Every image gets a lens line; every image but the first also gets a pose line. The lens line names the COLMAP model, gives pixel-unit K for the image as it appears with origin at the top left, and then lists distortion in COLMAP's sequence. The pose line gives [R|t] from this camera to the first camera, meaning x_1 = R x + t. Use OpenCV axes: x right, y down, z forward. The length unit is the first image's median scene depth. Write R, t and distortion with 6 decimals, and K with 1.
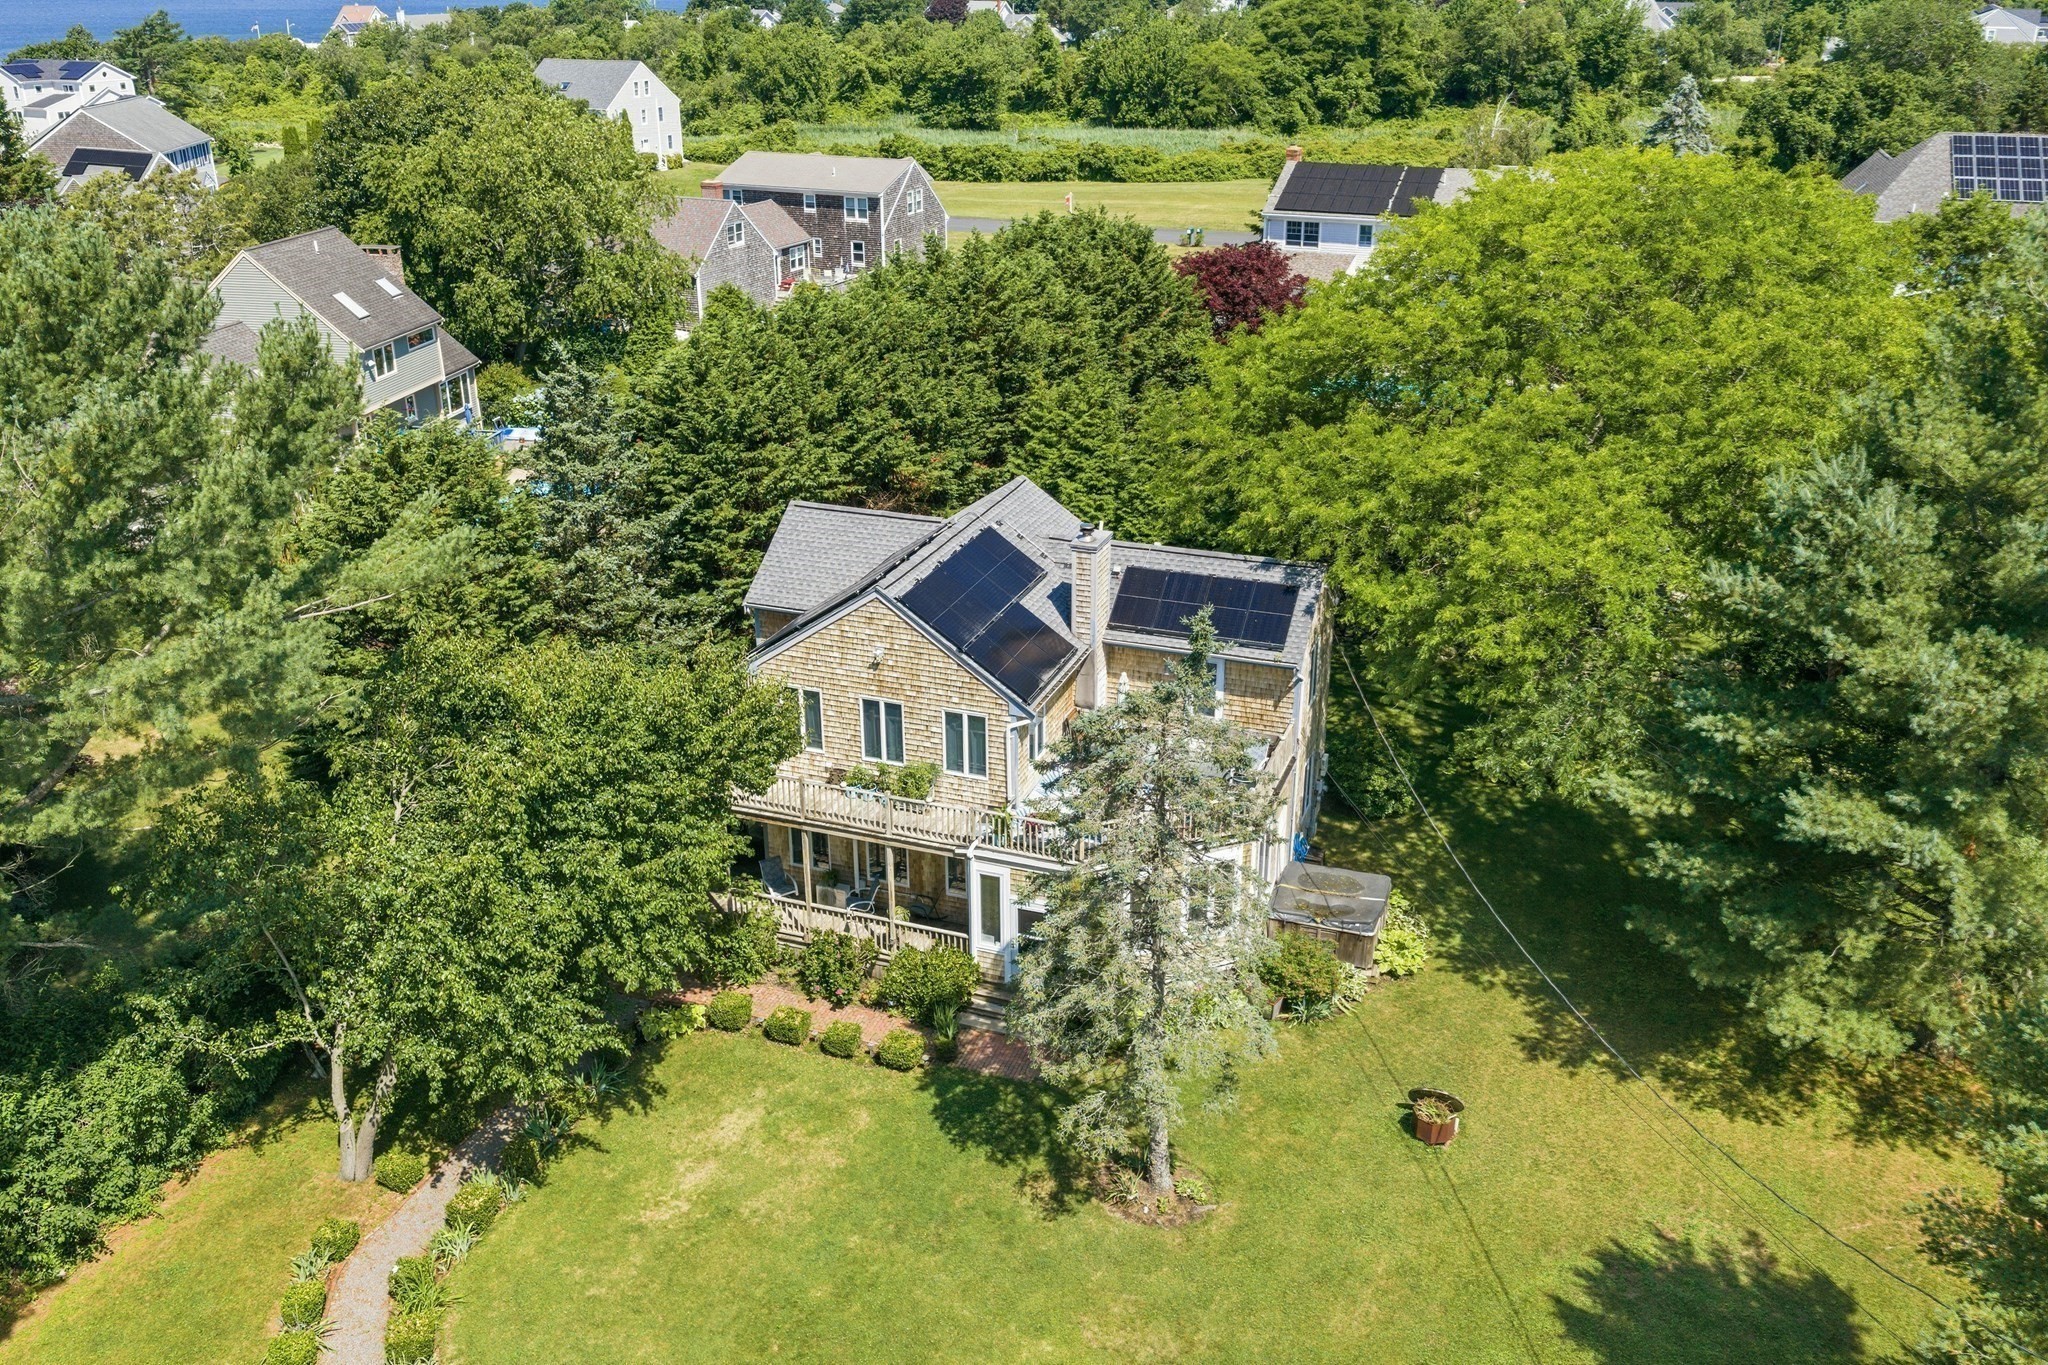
lens RADIAL K [[1657.9, 0, 1024.0], [0, 1657.9, 682.5], [0, 0, 1]] dist [0.009315, 0.000731]
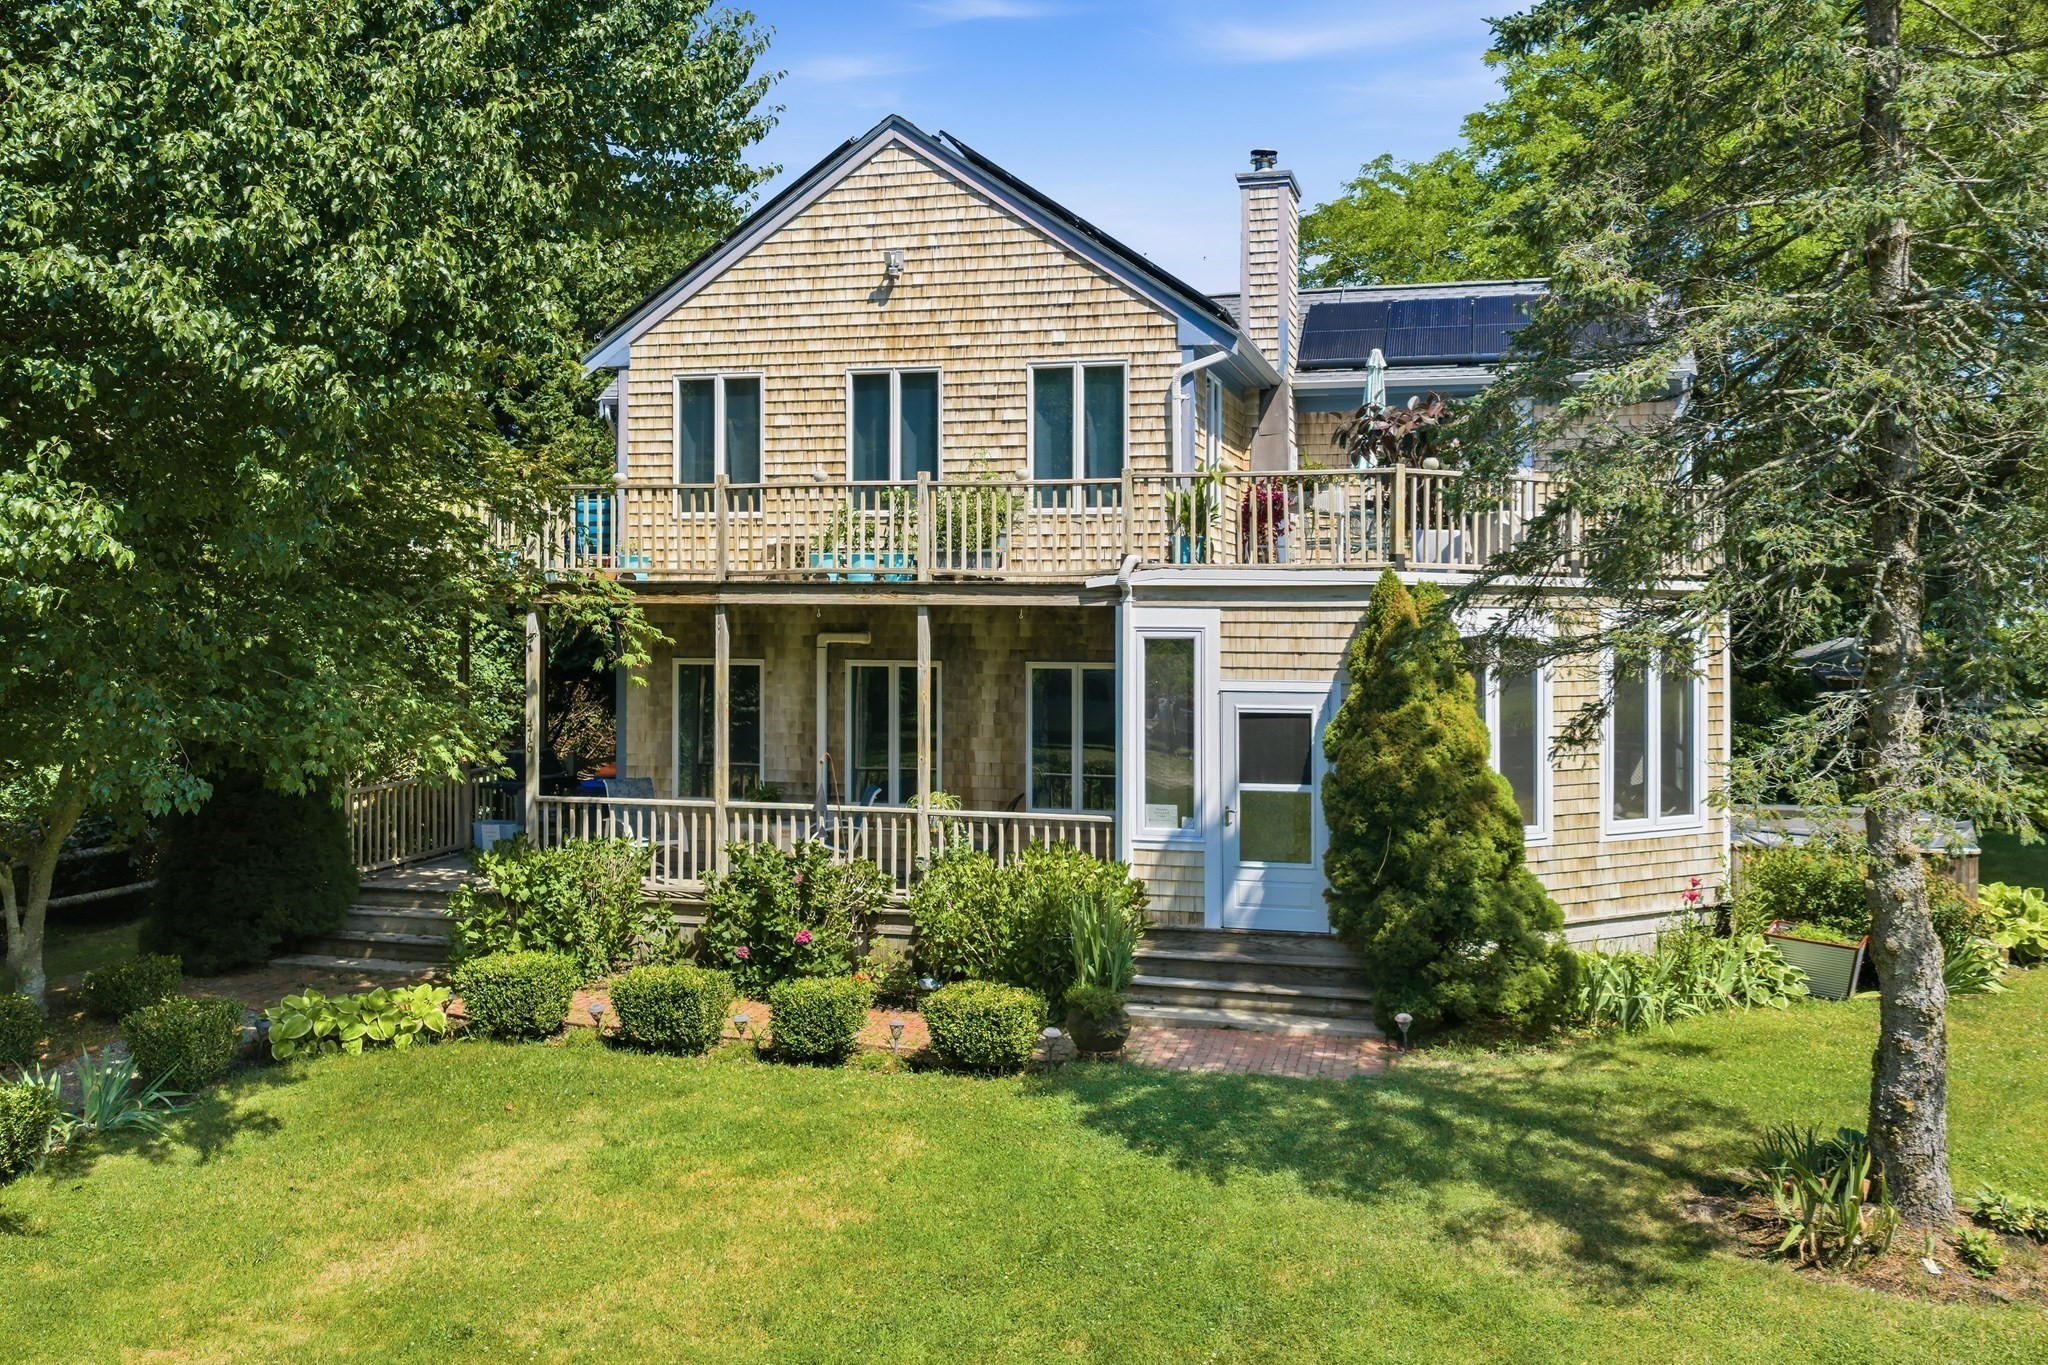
lens RADIAL K [[1739.2, 0, 1069.5], [0, 1739.2, 575.7], [0, 0, 1]] dist [0.002110, -0.004949]
pose [[0.993289, 0.005357, 0.115531, -0.096128], [0.041400, 0.916264, -0.398431, 0.274297], [-0.107991, 0.400540, 0.909893, 0.578911]]
